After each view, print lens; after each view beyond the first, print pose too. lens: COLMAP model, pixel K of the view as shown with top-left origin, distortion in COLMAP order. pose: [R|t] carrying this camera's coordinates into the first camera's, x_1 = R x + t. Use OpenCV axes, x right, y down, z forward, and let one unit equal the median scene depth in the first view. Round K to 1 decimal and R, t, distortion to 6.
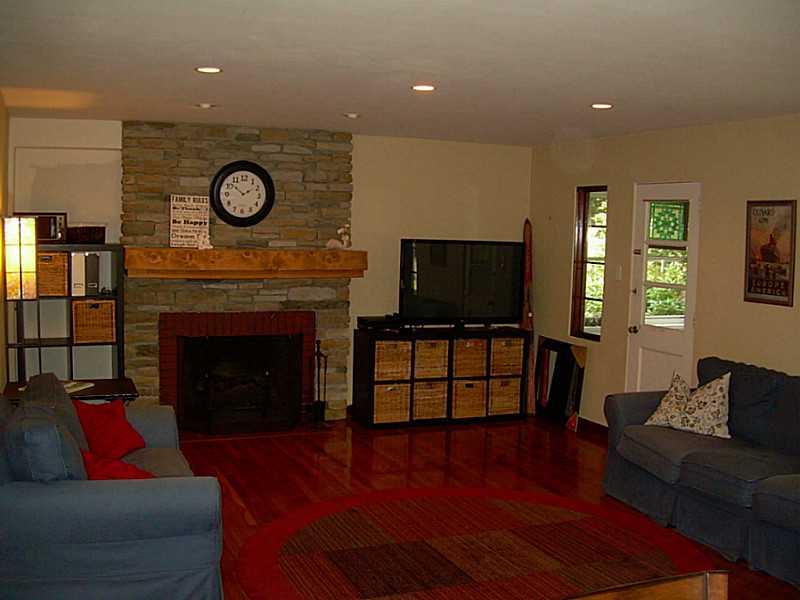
lens RADIAL K [[877.0, 0, 402.2], [0, 877.0, 314.1], [0, 0, 1]] dist [-0.186077, 0.047257]
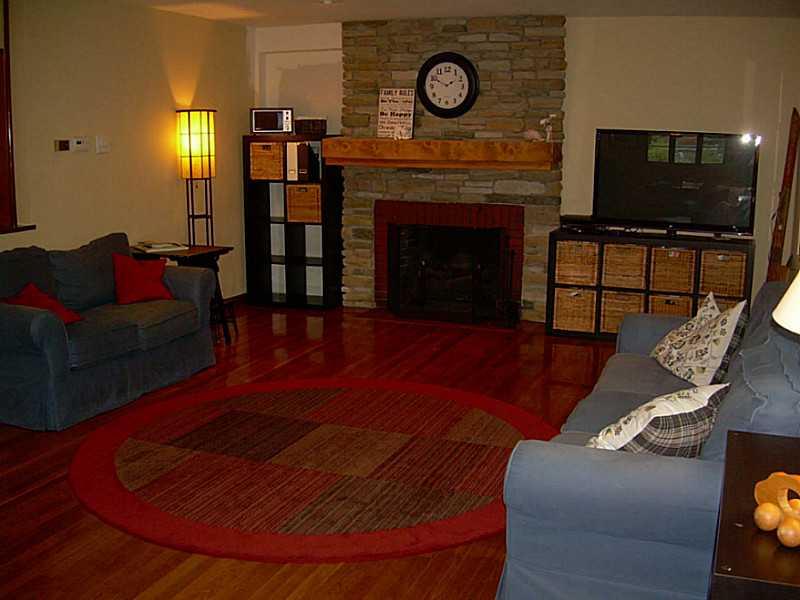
lens RADIAL K [[877.0, 0, 402.2], [0, 877.0, 314.1], [0, 0, 1]] dist [-0.186077, 0.047257]
pose [[0.728733, 0.122267, -0.673795, 0.487800], [-0.057005, 0.991348, 0.118237, 0.009129], [0.682421, -0.047753, 0.729398, 0.219259]]
